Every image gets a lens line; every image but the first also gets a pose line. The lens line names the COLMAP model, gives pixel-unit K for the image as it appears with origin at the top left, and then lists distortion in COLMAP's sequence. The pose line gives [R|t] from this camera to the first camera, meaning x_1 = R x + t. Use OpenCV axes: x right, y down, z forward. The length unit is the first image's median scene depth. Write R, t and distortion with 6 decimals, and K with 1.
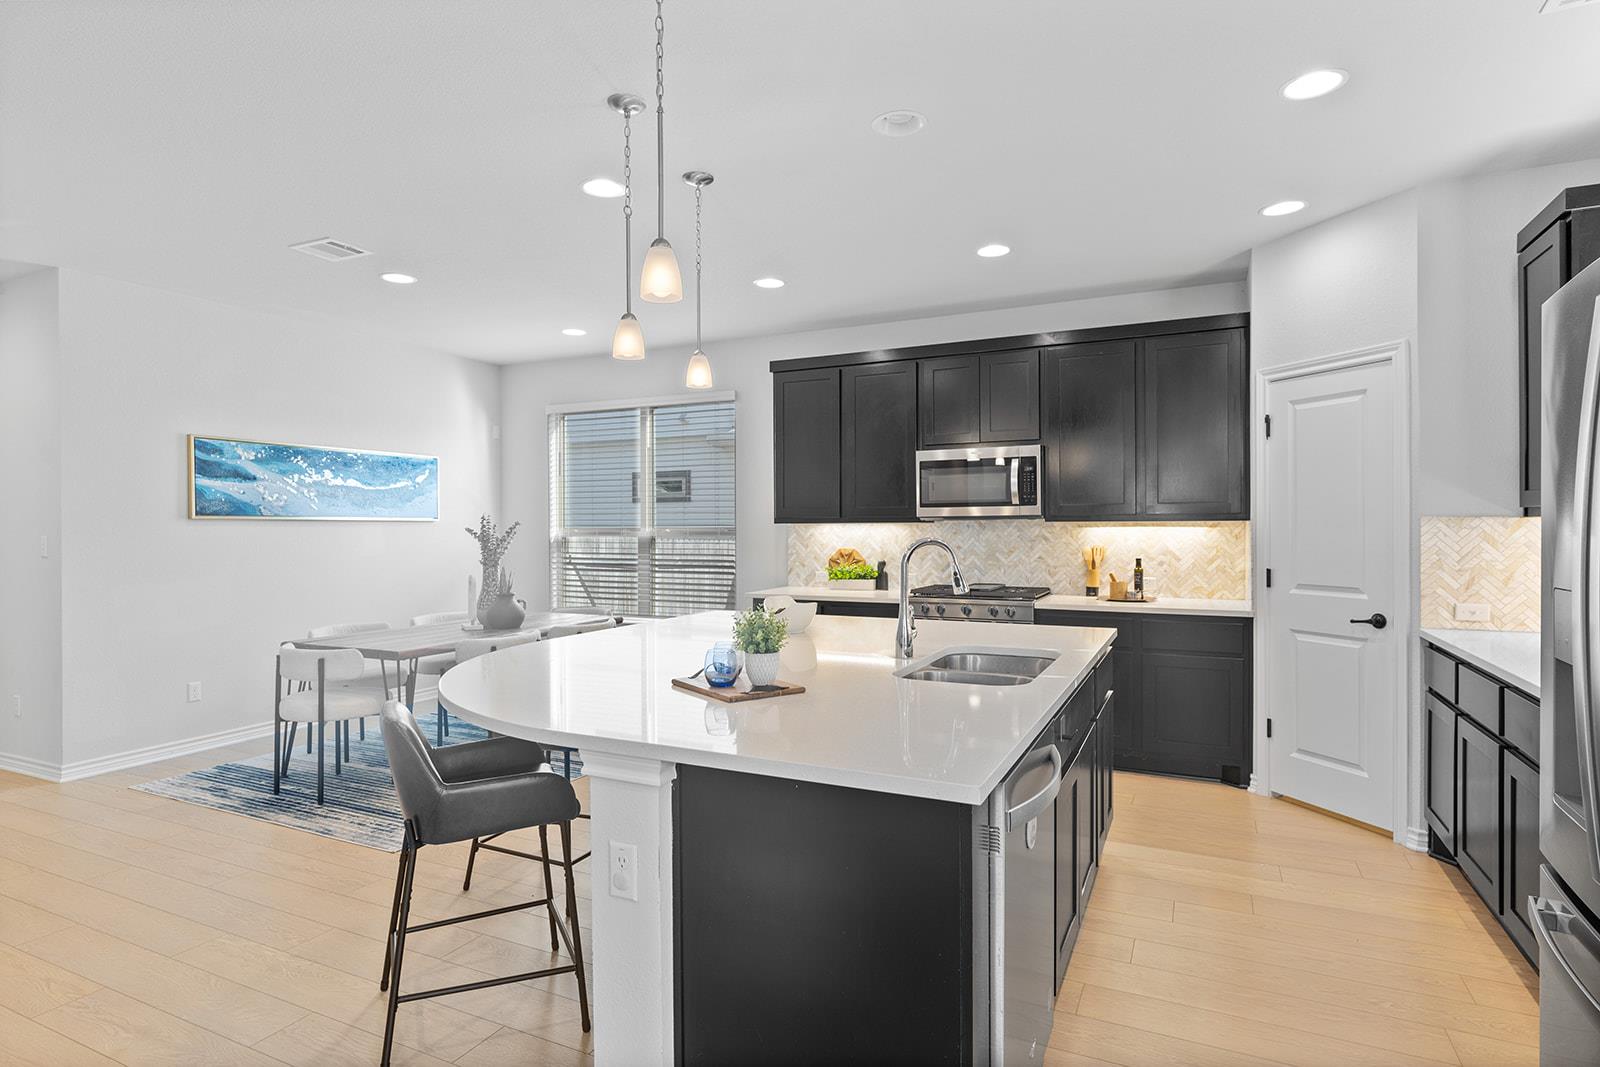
lens RADIAL K [[863.3, 0, 794.6], [0, 863.3, 530.7], [0, 0, 1]] dist [0.003753, -0.000628]
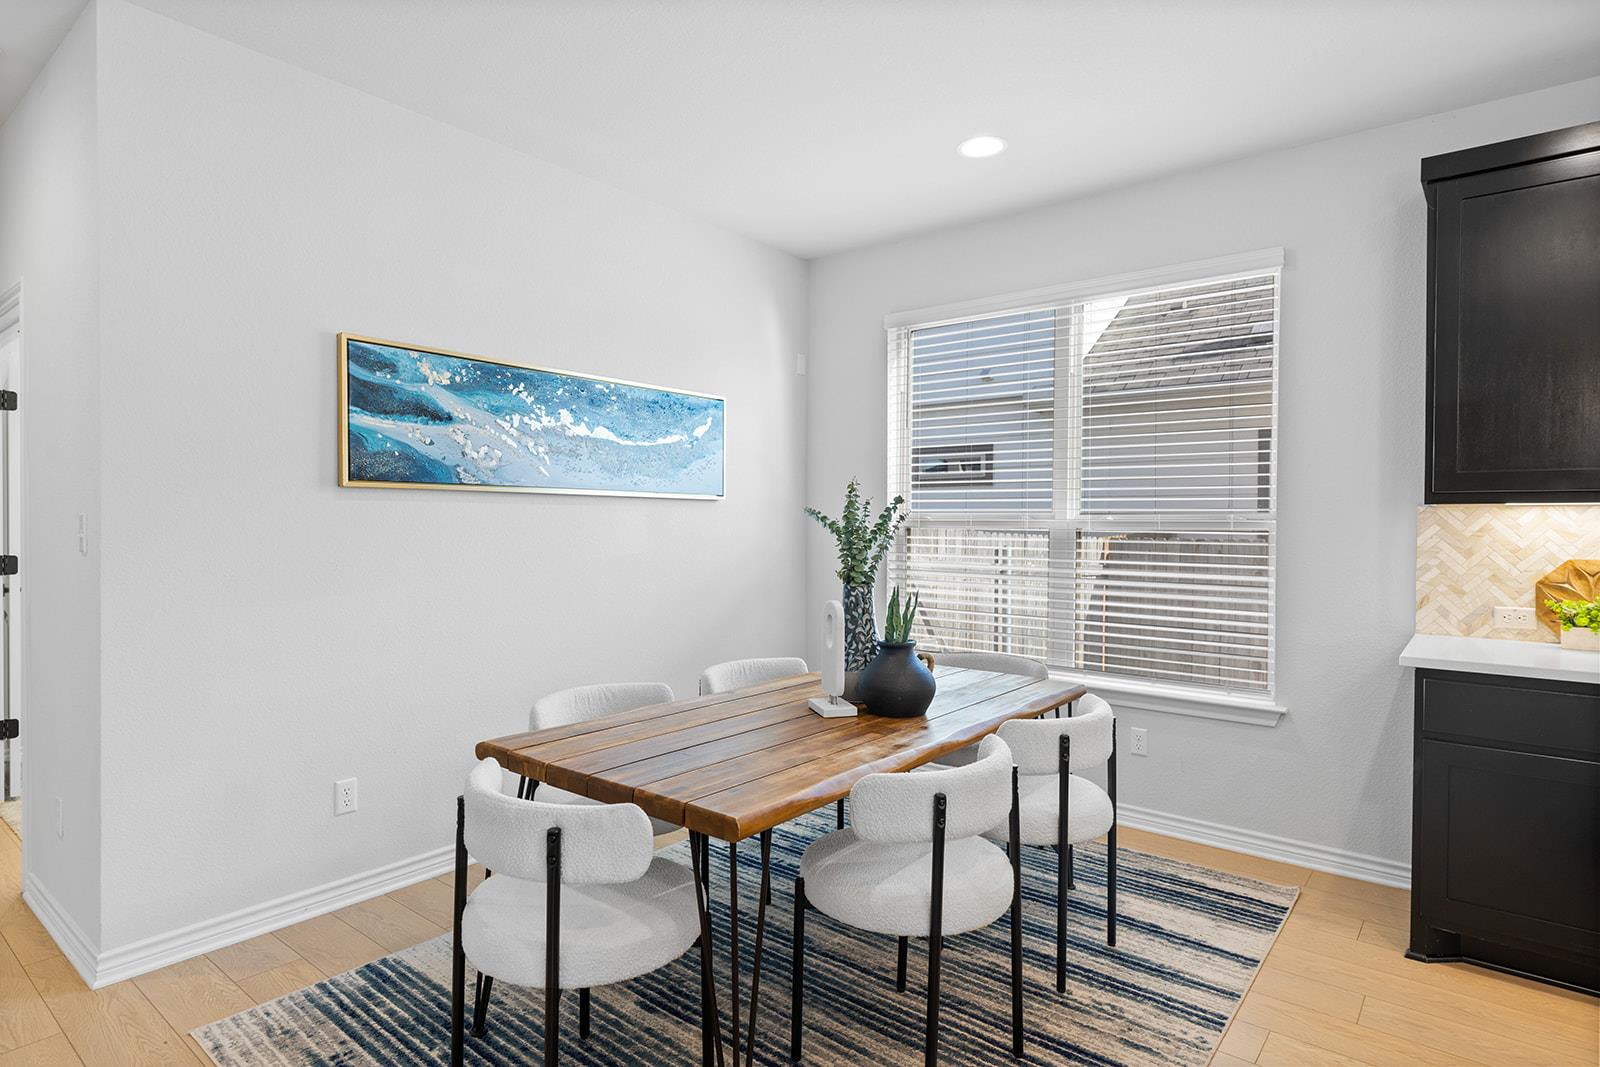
lens RADIAL K [[863.3, 0, 794.7], [0, 863.3, 529.4], [0, 0, 1]] dist [0.003753, -0.000628]
pose [[0.974040, 0.013098, -0.225997, -0.266415], [-0.011502, 0.999899, 0.008375, 0.005356], [0.226084, -0.005558, 0.974092, 0.484323]]
